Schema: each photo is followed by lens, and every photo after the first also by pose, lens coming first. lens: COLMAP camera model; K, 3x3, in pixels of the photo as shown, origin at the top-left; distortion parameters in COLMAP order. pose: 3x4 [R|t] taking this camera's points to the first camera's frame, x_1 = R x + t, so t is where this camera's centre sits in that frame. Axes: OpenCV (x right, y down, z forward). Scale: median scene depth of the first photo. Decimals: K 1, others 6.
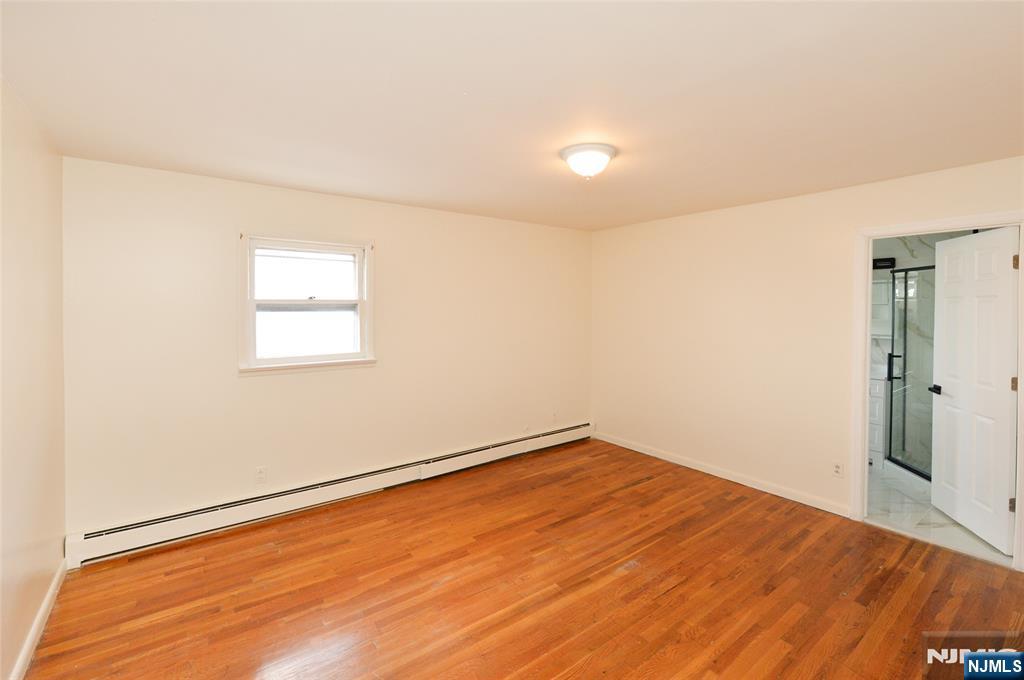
lens RADIAL K [[429.1, 0, 512.7], [0, 429.1, 335.0], [0, 0, 1]] dist [-0.002886, -0.000218]
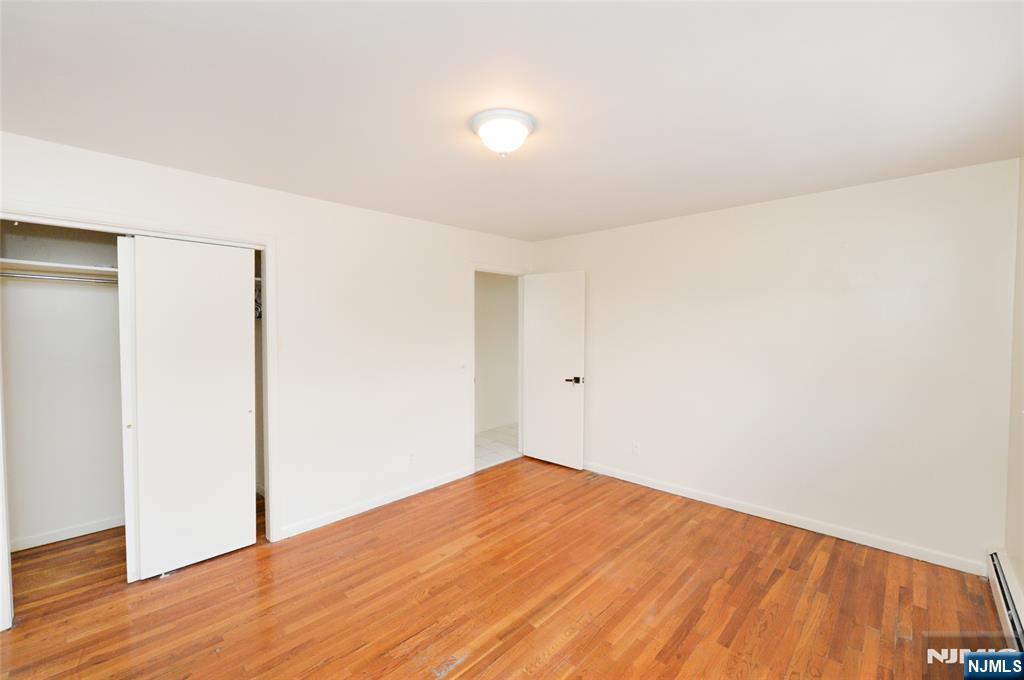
lens RADIAL K [[429.1, 0, 512.7], [0, 429.1, 335.0], [0, 0, 1]] dist [-0.002886, -0.000218]
pose [[-0.983089, 0.004018, -0.183085, 0.322050], [-0.011627, 0.996373, 0.084298, -0.130205], [0.182760, 0.085001, -0.979476, 1.873716]]
